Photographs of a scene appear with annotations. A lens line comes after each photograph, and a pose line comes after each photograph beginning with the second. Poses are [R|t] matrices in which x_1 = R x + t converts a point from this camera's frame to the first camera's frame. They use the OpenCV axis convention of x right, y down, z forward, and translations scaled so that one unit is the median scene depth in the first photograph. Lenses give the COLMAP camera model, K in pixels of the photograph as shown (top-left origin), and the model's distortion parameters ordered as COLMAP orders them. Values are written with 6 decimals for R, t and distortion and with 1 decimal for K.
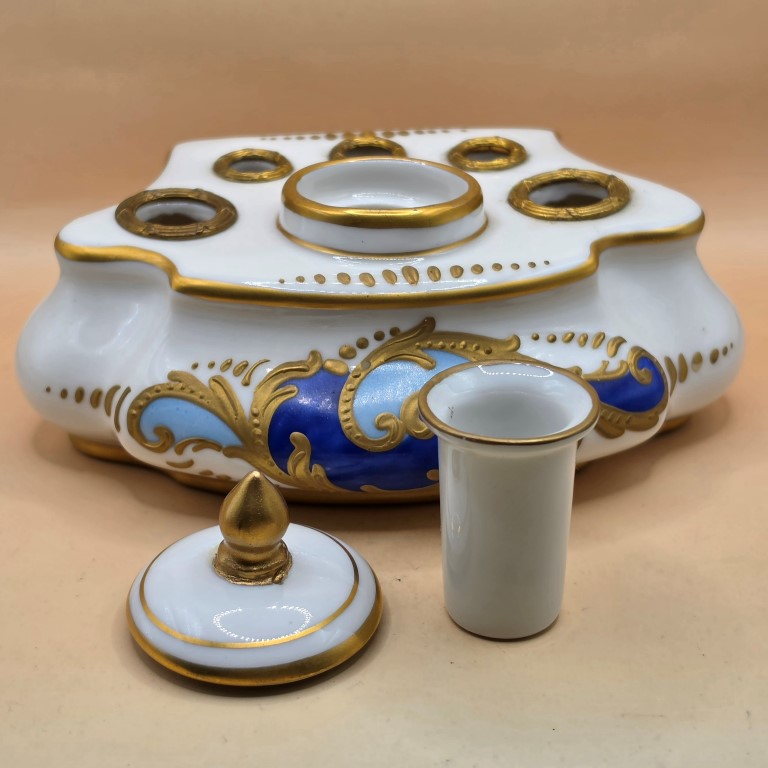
lens RADIAL K [[1525.7, 0, 384.0], [0, 1525.7, 384.0], [0, 0, 1]] dist [0.249811, 0.026444]
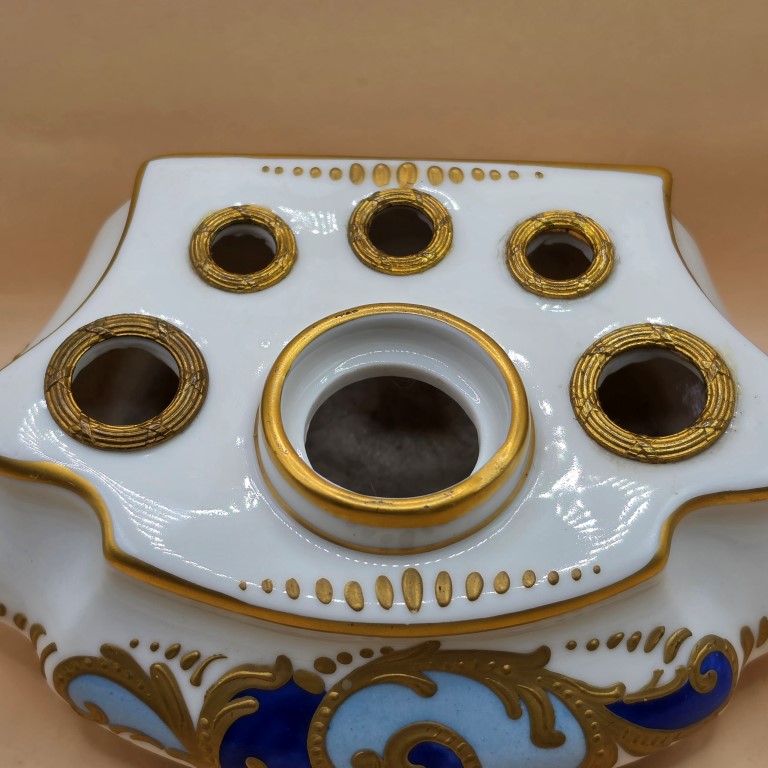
lens RADIAL K [[1545.3, 0, 416.9], [0, 1545.3, 385.4], [0, 0, 1]] dist [0.209657, -0.060777]
pose [[0.994574, 0.099701, -0.029704, 0.032056], [-0.073175, 0.873412, 0.481454, -0.527677], [0.073945, -0.476668, 0.875968, 0.369941]]
